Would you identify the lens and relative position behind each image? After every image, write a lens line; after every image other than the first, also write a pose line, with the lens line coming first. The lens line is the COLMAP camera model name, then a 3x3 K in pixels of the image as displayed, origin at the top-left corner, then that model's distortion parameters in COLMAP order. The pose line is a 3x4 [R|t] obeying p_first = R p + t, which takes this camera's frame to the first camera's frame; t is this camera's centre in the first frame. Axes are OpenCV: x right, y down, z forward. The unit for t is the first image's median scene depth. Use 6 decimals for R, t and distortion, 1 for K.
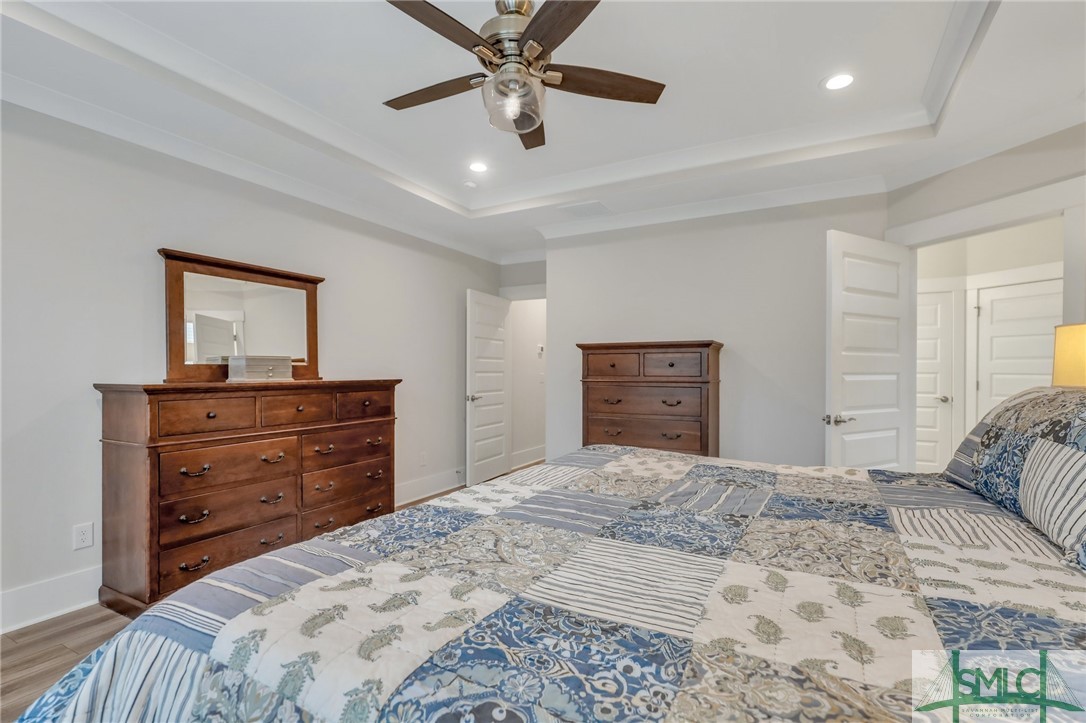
lens RADIAL K [[503.3, 0, 549.1], [0, 503.3, 367.7], [0, 0, 1]] dist [0.001059, -0.000592]
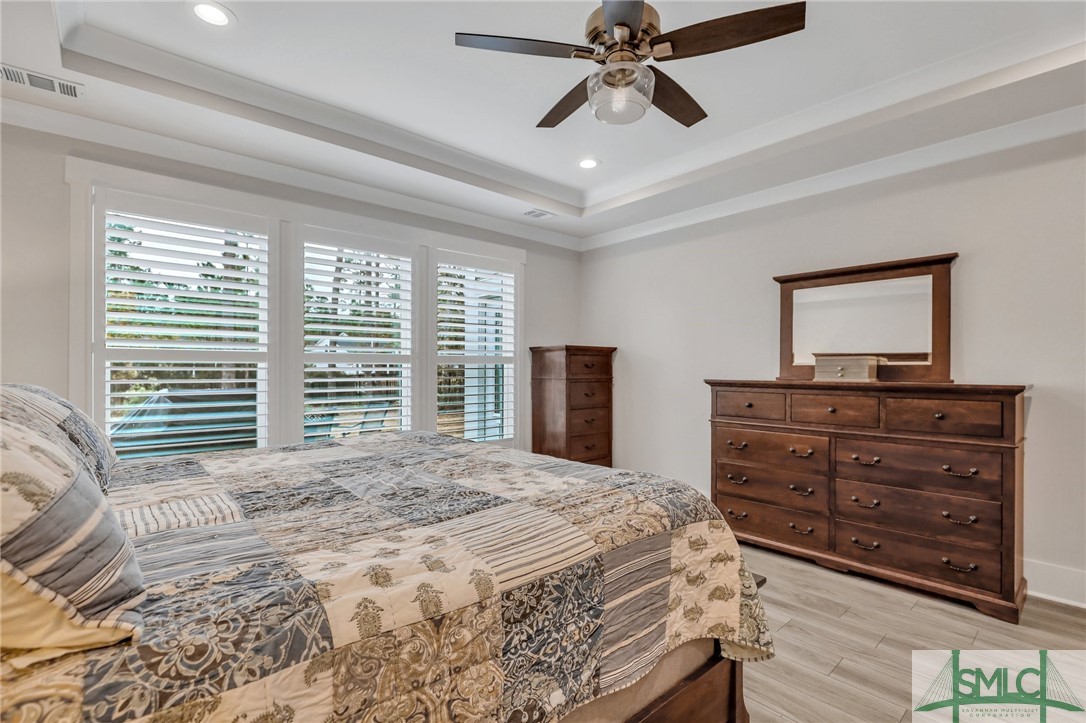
lens RADIAL K [[503.3, 0, 549.1], [0, 503.3, 367.7], [0, 0, 1]] dist [0.001059, -0.000592]
pose [[-0.332304, -0.004797, -0.943160, 0.608171], [0.002132, 0.999981, -0.005837, 0.004229], [0.943170, -0.003950, -0.332287, 0.810410]]
